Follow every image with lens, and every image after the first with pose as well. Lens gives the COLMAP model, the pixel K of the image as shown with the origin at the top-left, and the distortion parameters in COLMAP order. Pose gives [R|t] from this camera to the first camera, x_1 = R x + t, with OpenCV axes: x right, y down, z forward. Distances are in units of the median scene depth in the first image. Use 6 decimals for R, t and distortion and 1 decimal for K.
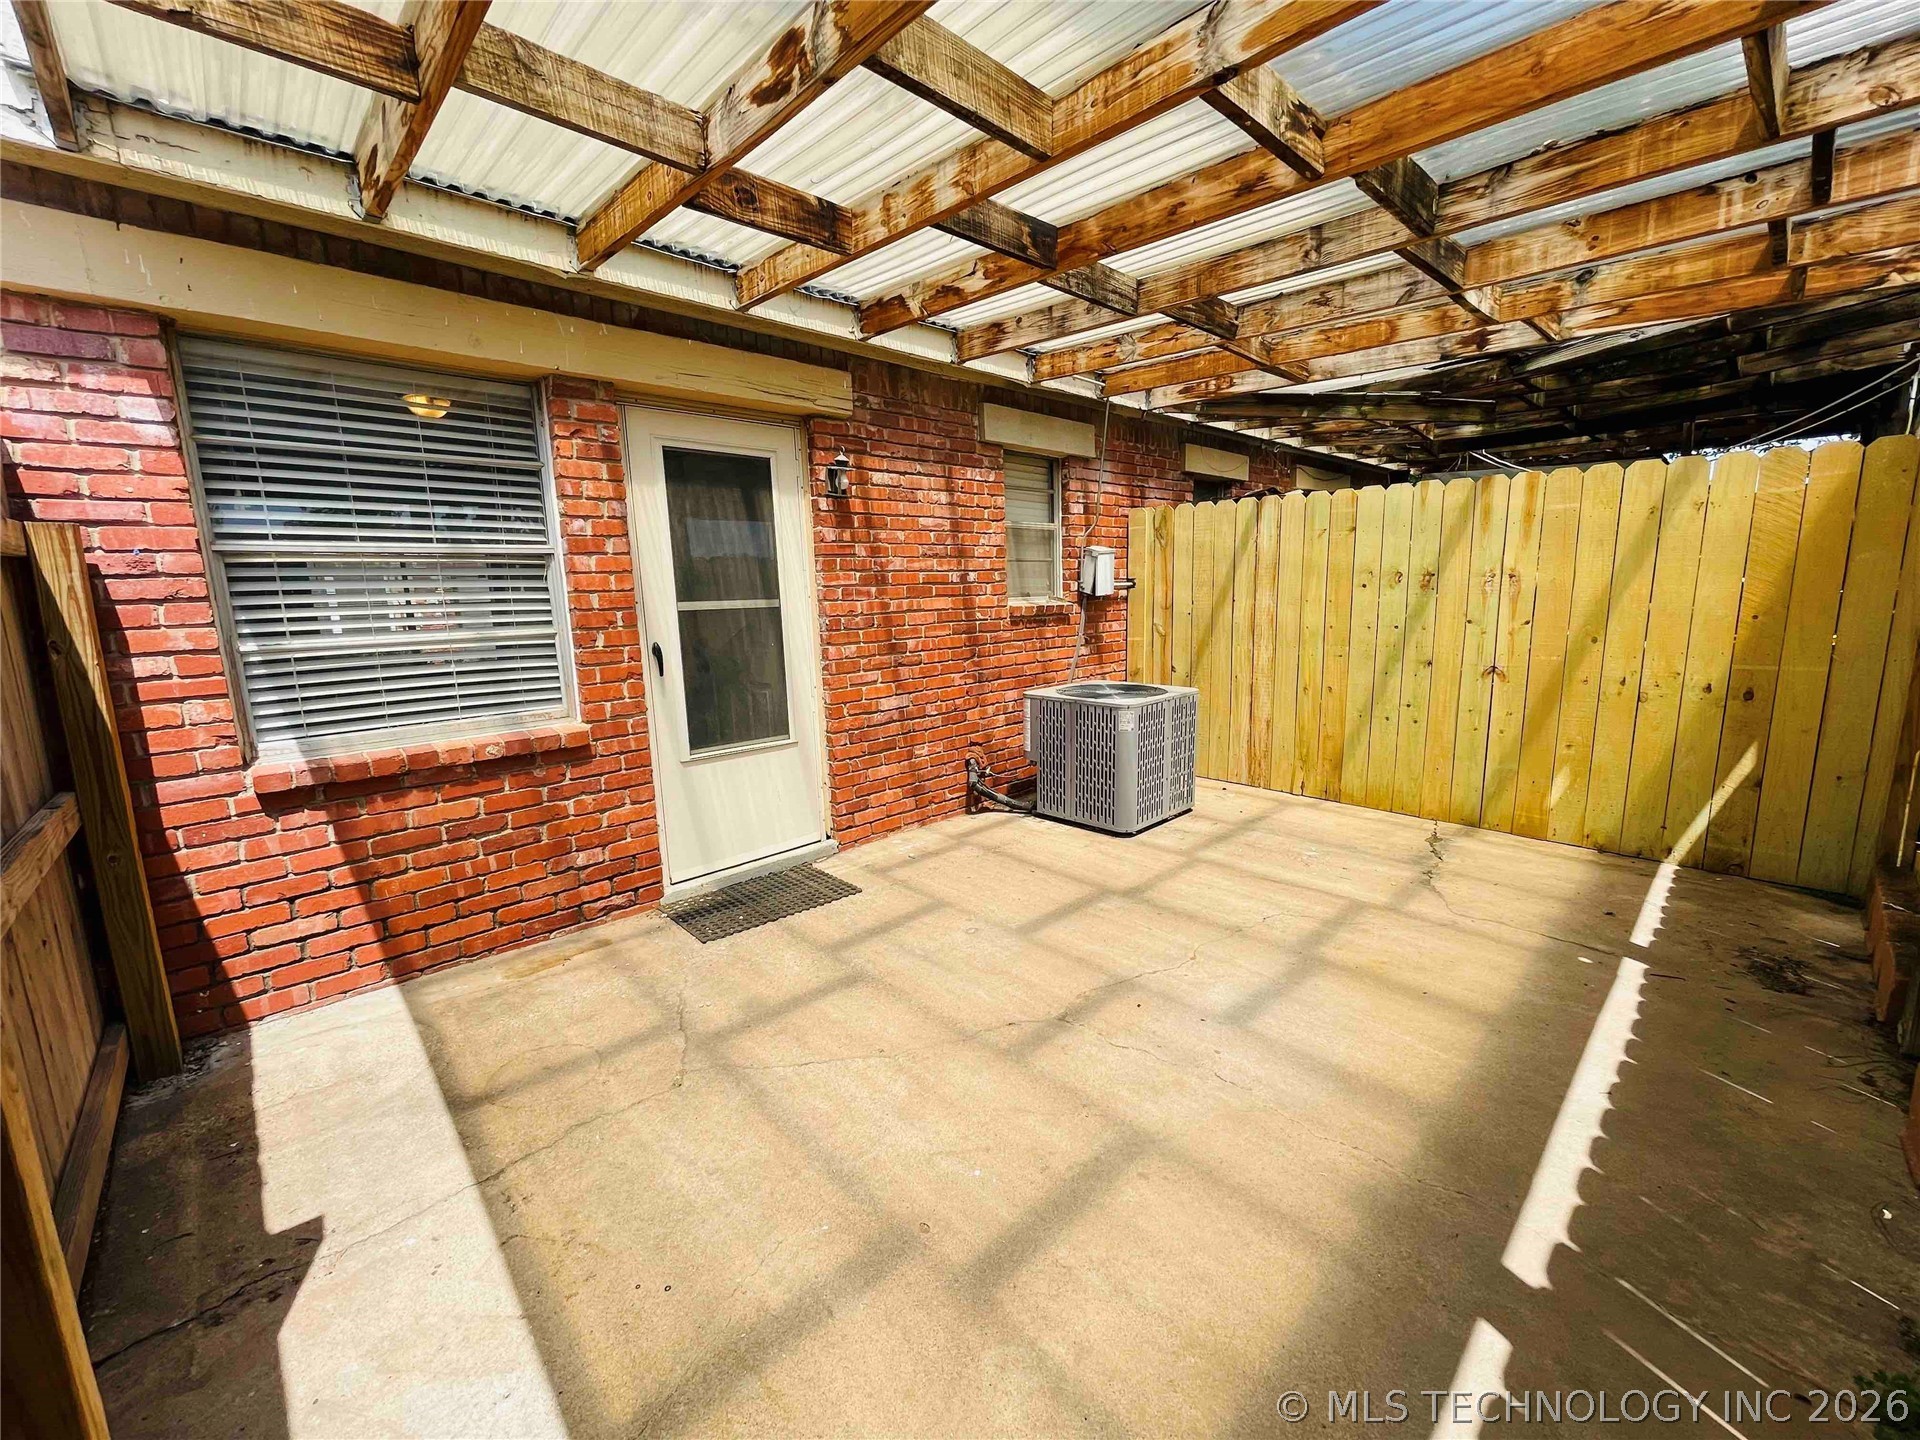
lens RADIAL K [[775.2, 0, 958.1], [0, 775.2, 725.6], [0, 0, 1]] dist [-0.001576, 0.000244]
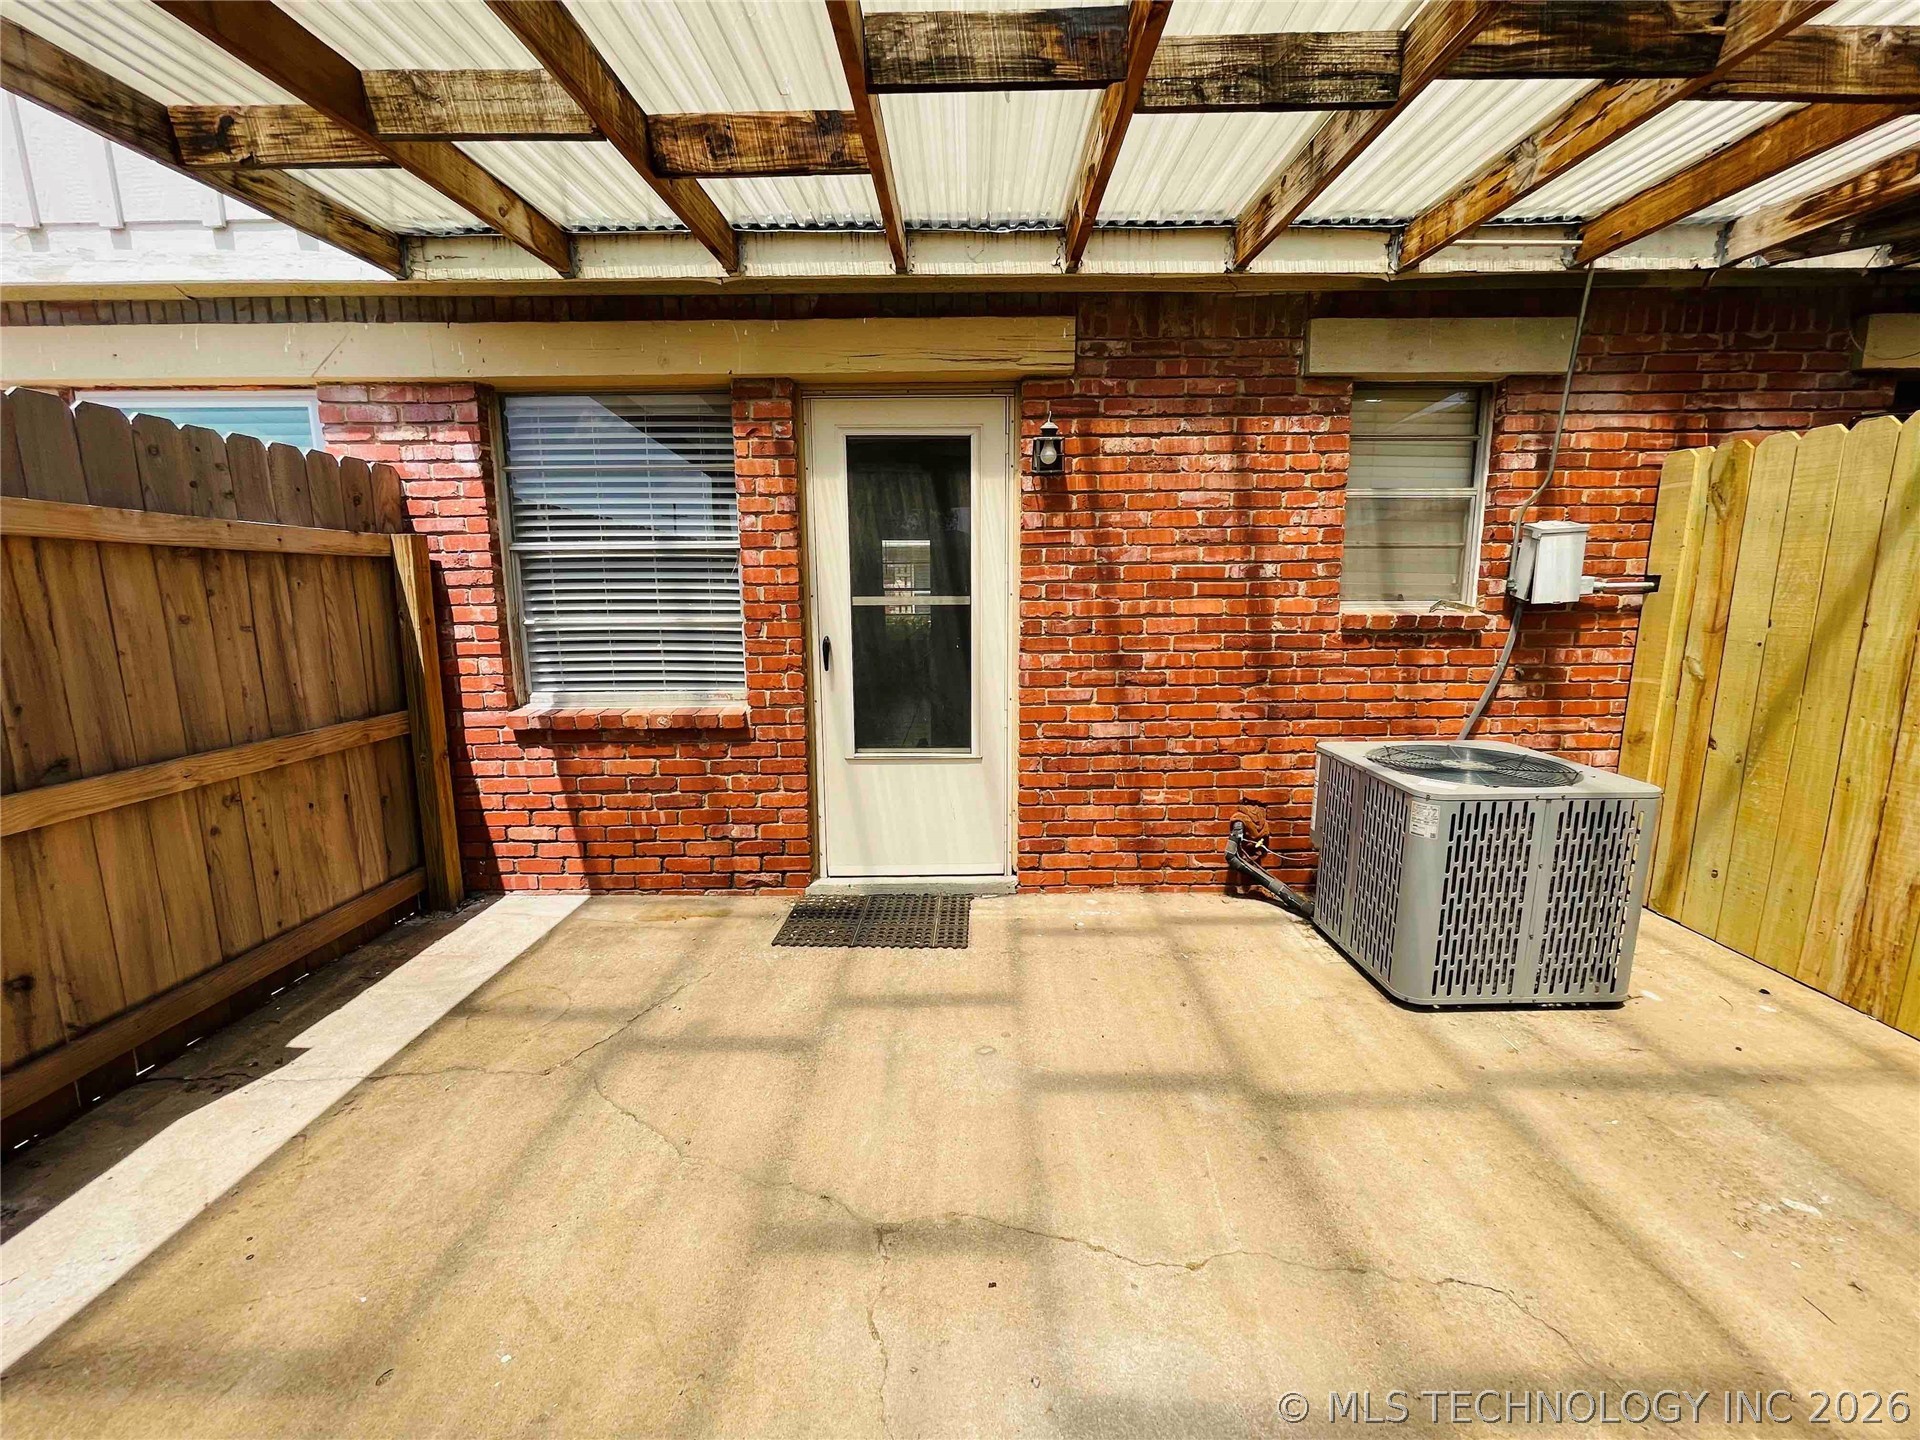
lens RADIAL K [[775.2, 0, 958.3], [0, 775.2, 723.2], [0, 0, 1]] dist [-0.001576, 0.000244]
pose [[0.721950, 0.140645, -0.677501, 0.435898], [-0.132751, 0.989089, 0.063868, -0.085090], [0.679091, 0.043830, 0.732744, 0.401176]]
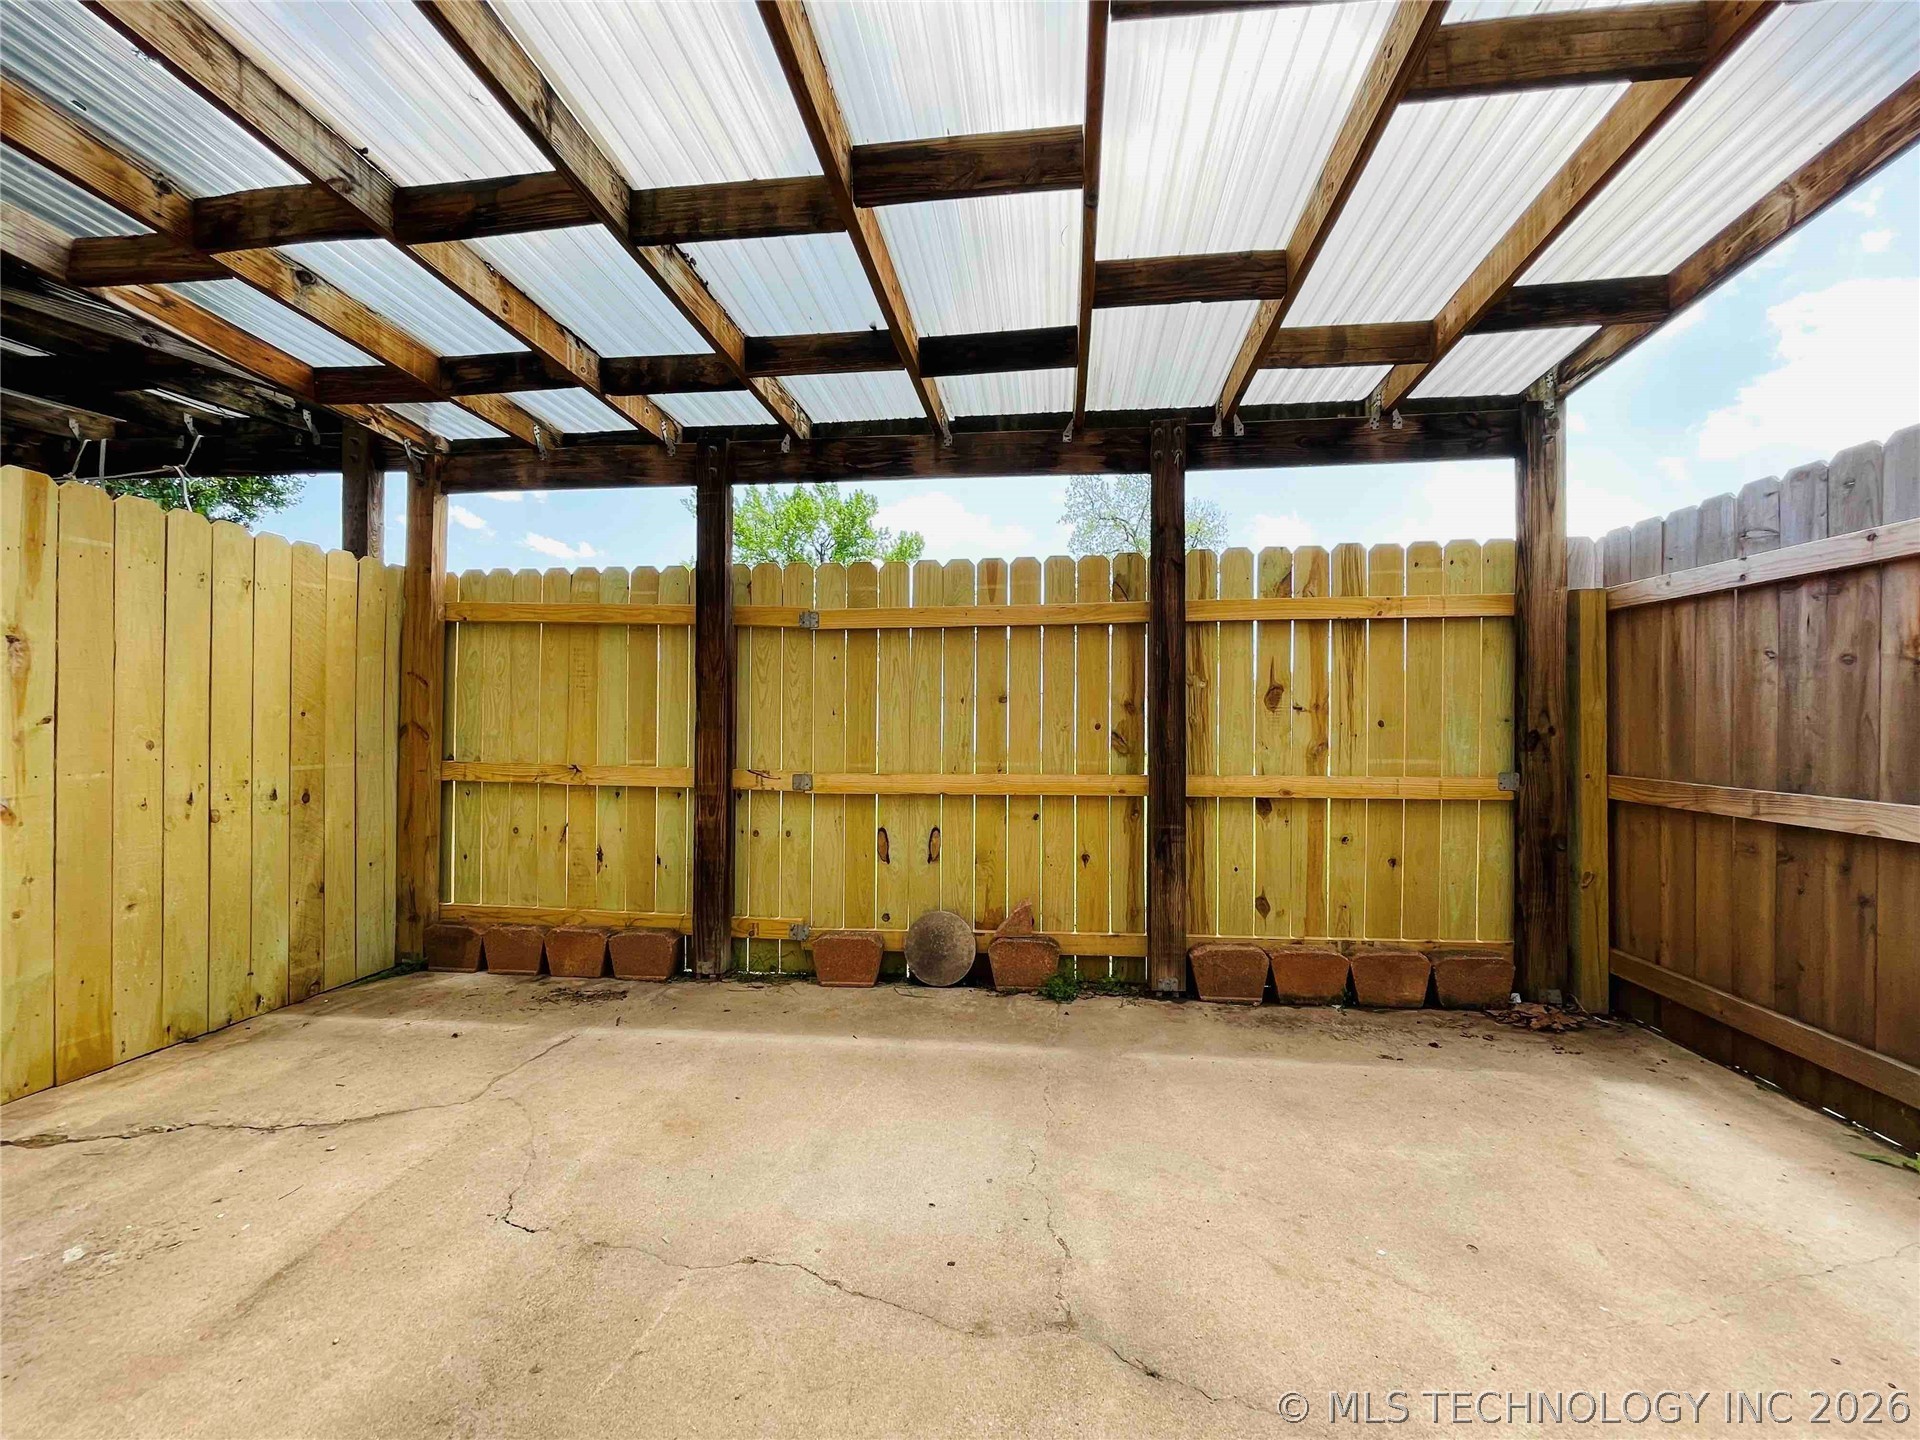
lens RADIAL K [[775.2, 0, 960.4], [0, 775.2, 720.2], [0, 0, 1]] dist [-0.001576, 0.000244]
pose [[-0.638527, 0.034110, 0.768843, -0.204574], [0.151070, 0.985136, 0.081758, -0.091001], [-0.754627, 0.168354, -0.634189, 1.018891]]
